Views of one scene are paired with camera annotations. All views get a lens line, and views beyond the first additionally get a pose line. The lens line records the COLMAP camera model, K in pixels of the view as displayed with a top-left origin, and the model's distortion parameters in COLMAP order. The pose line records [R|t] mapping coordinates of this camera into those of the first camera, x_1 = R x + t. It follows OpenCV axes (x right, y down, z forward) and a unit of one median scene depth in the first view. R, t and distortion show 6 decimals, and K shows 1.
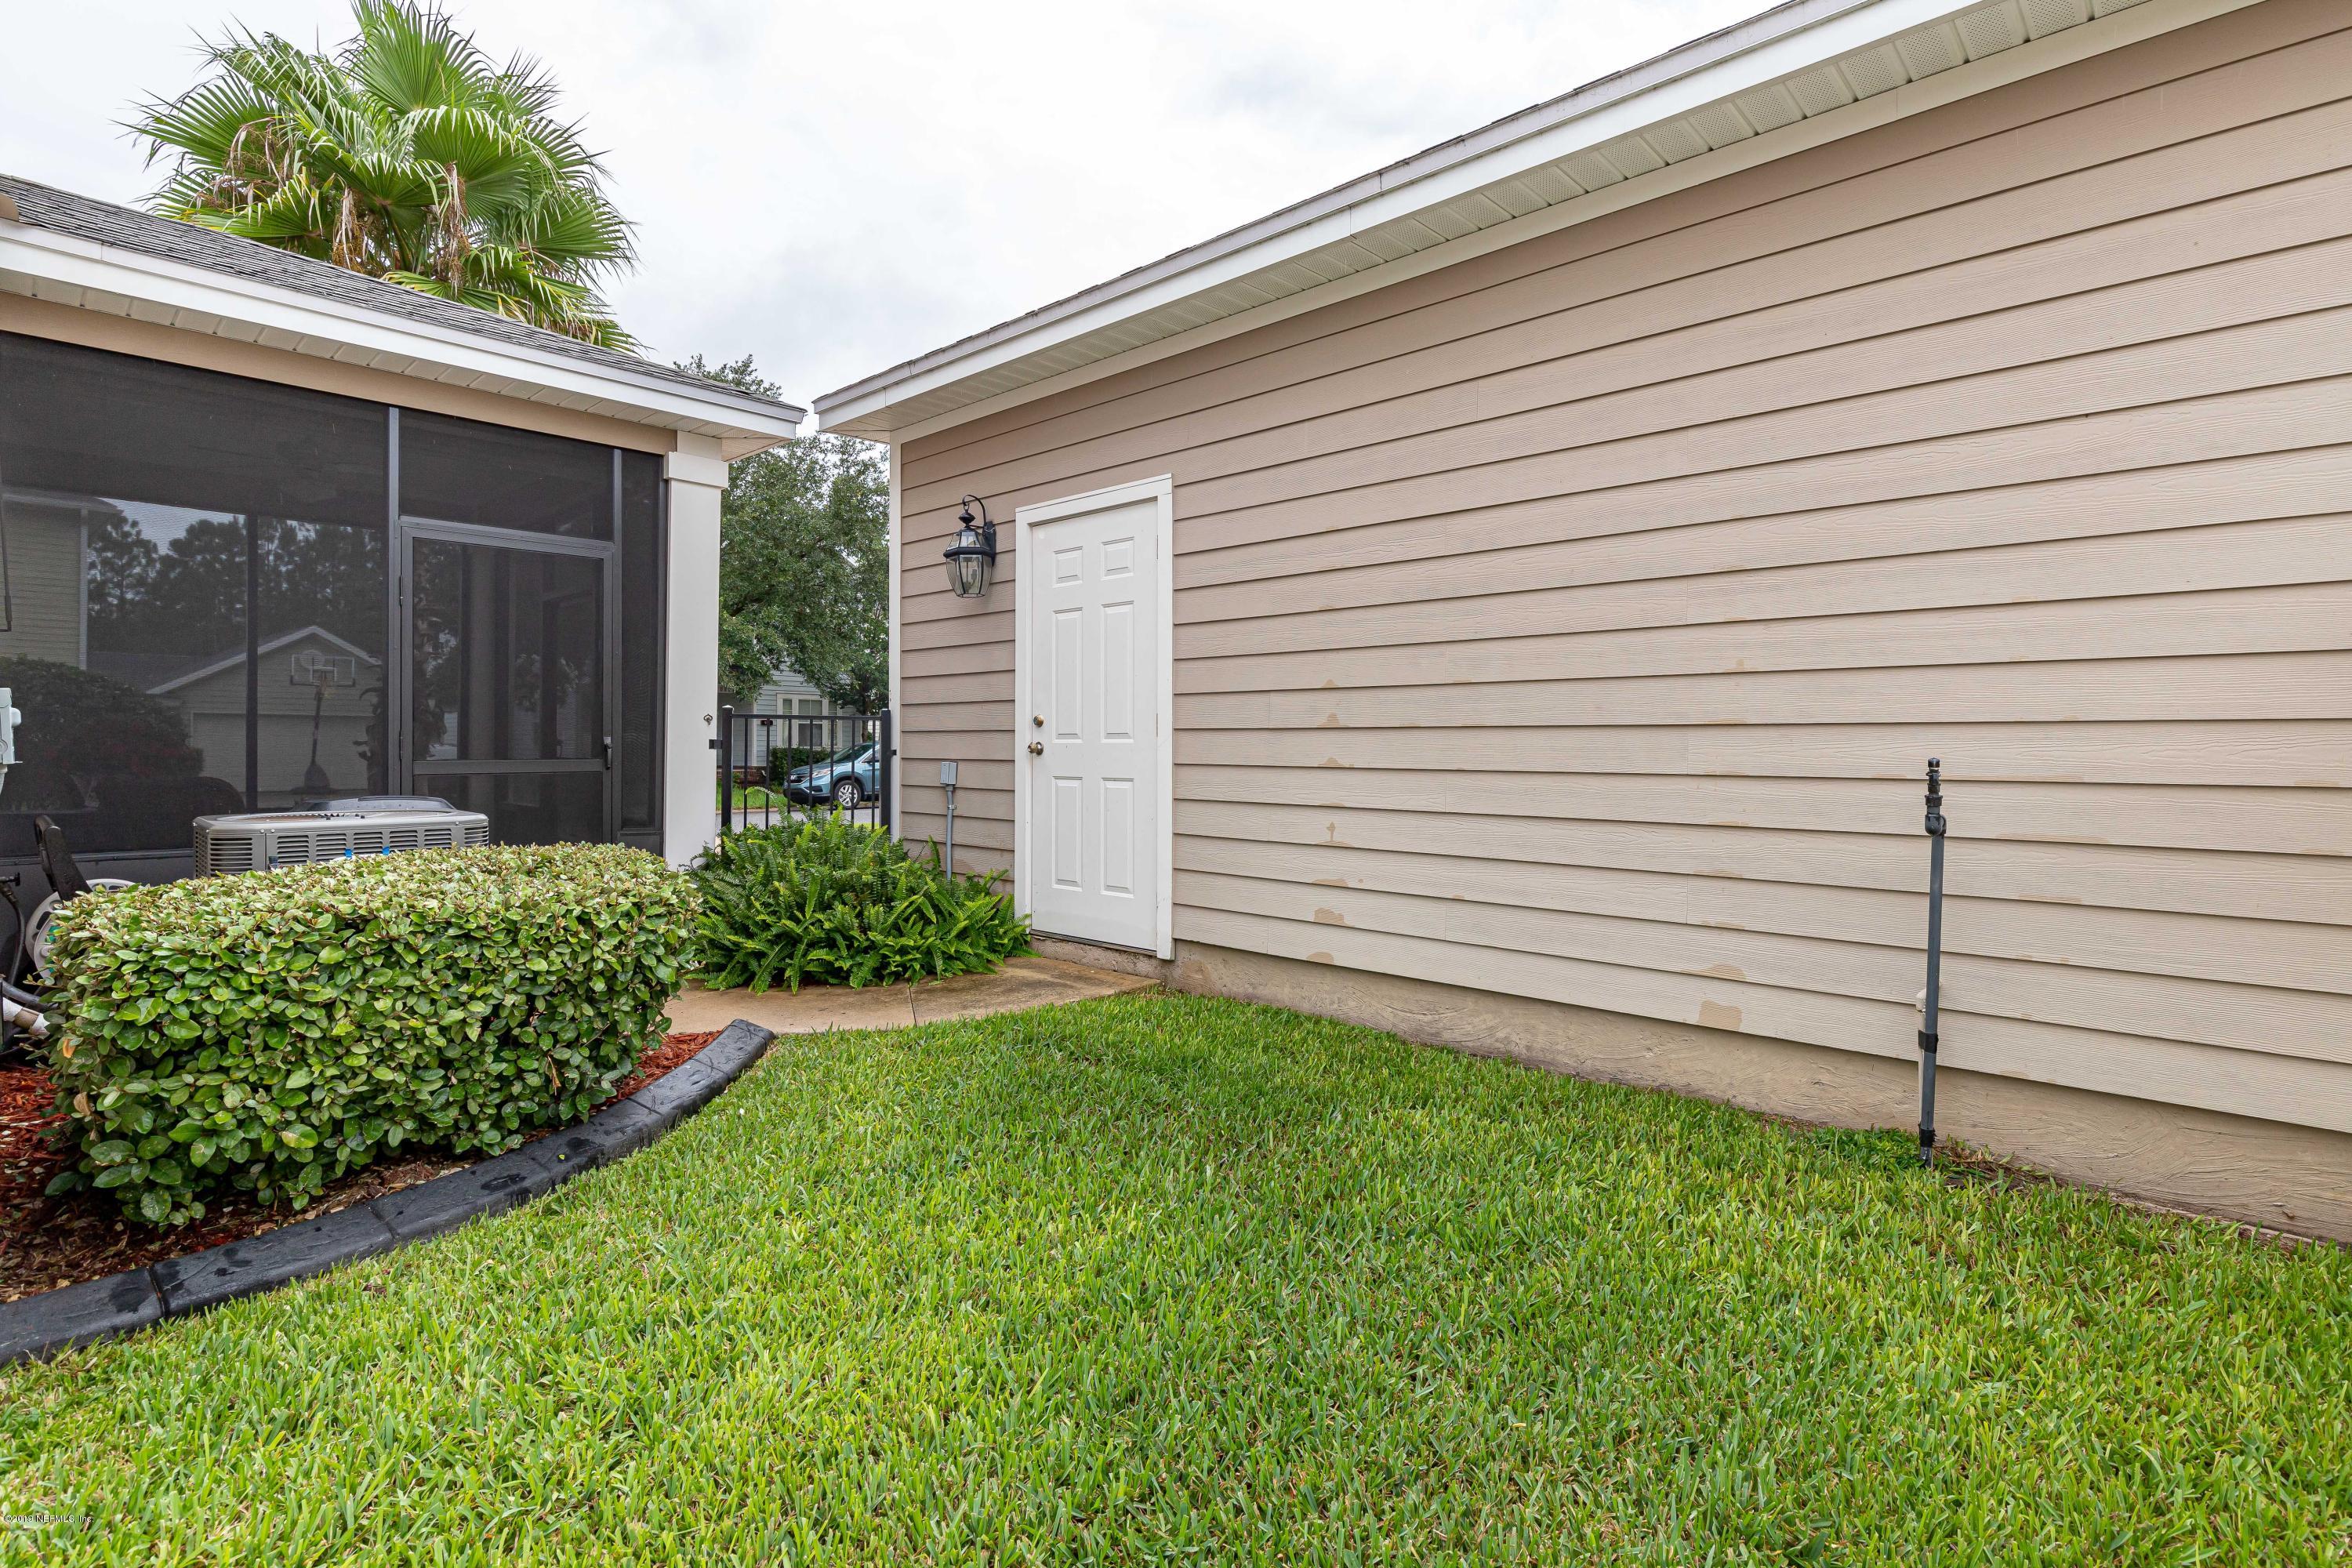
lens RADIAL K [[1160.9, 0, 1156.5], [0, 1160.9, 775.2], [0, 0, 1]] dist [0.013314, -0.000065]
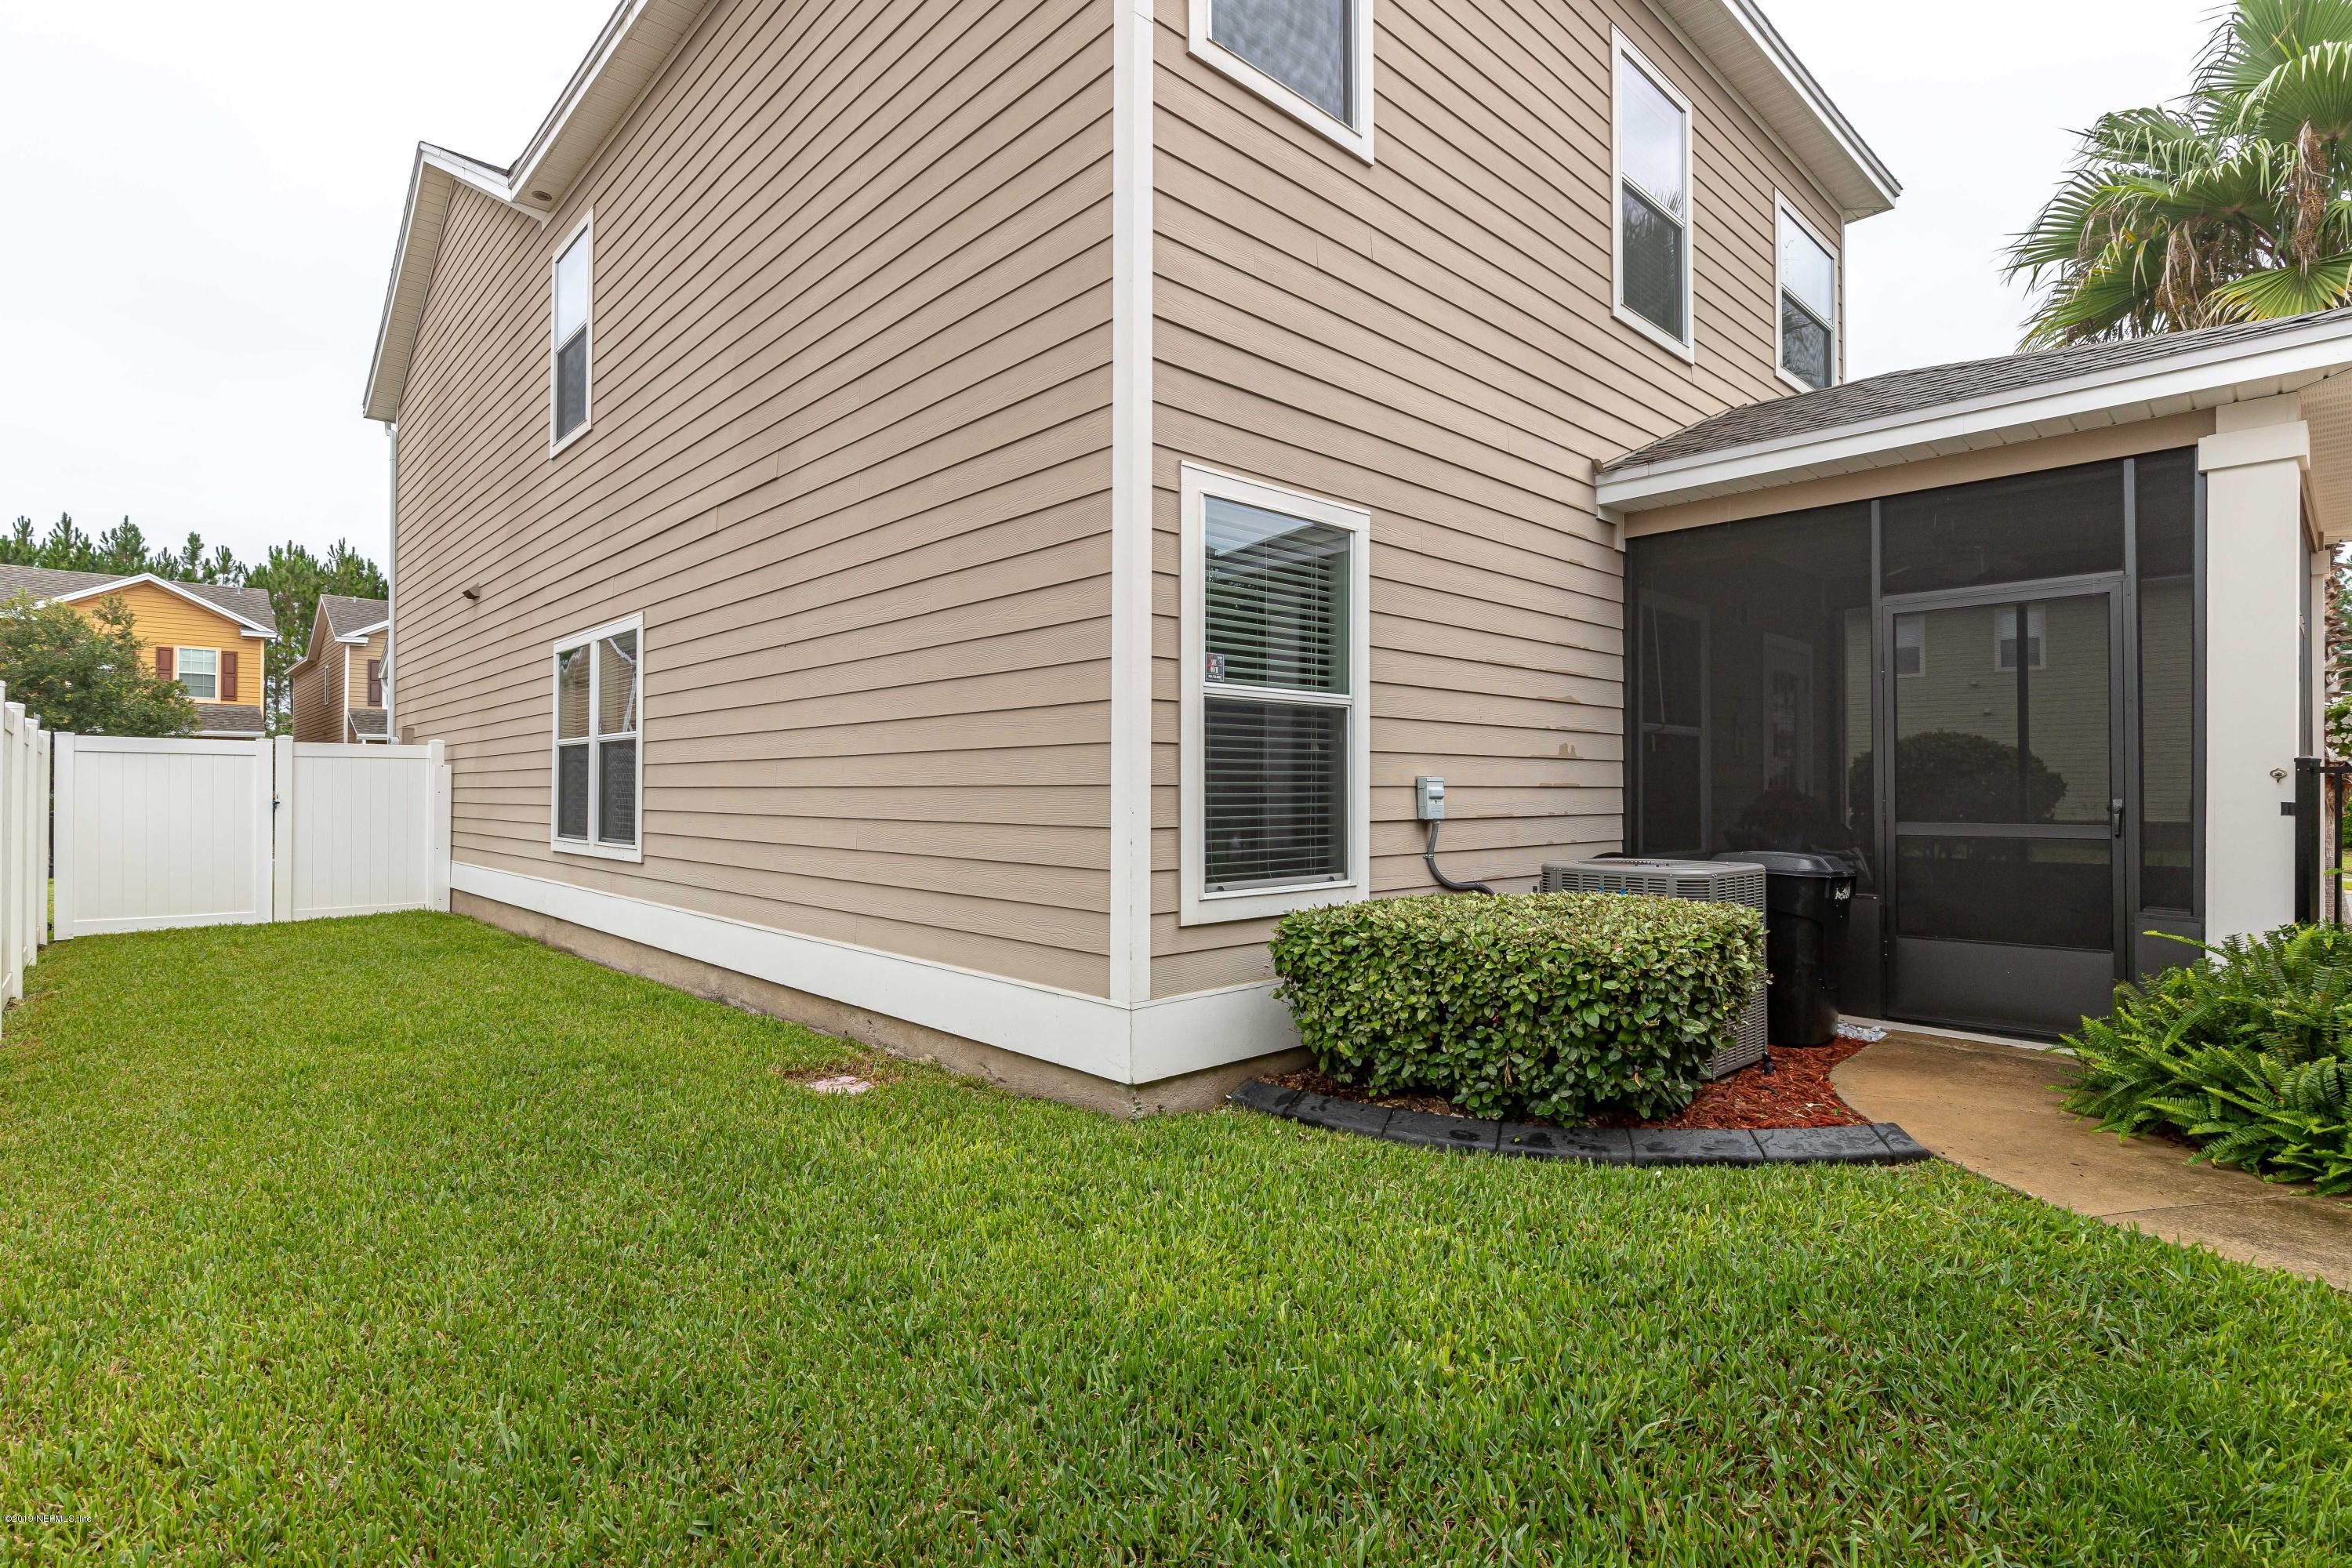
lens RADIAL K [[1121.9, 0, 1176.0], [0, 1121.9, 784.0], [0, 0, 1]] dist [-0.001813, -0.000507]
pose [[-0.050280, -0.009847, -0.998687, 0.370794], [-0.023651, 0.999683, -0.008666, -0.020536], [0.998455, 0.023184, -0.050497, 0.347610]]
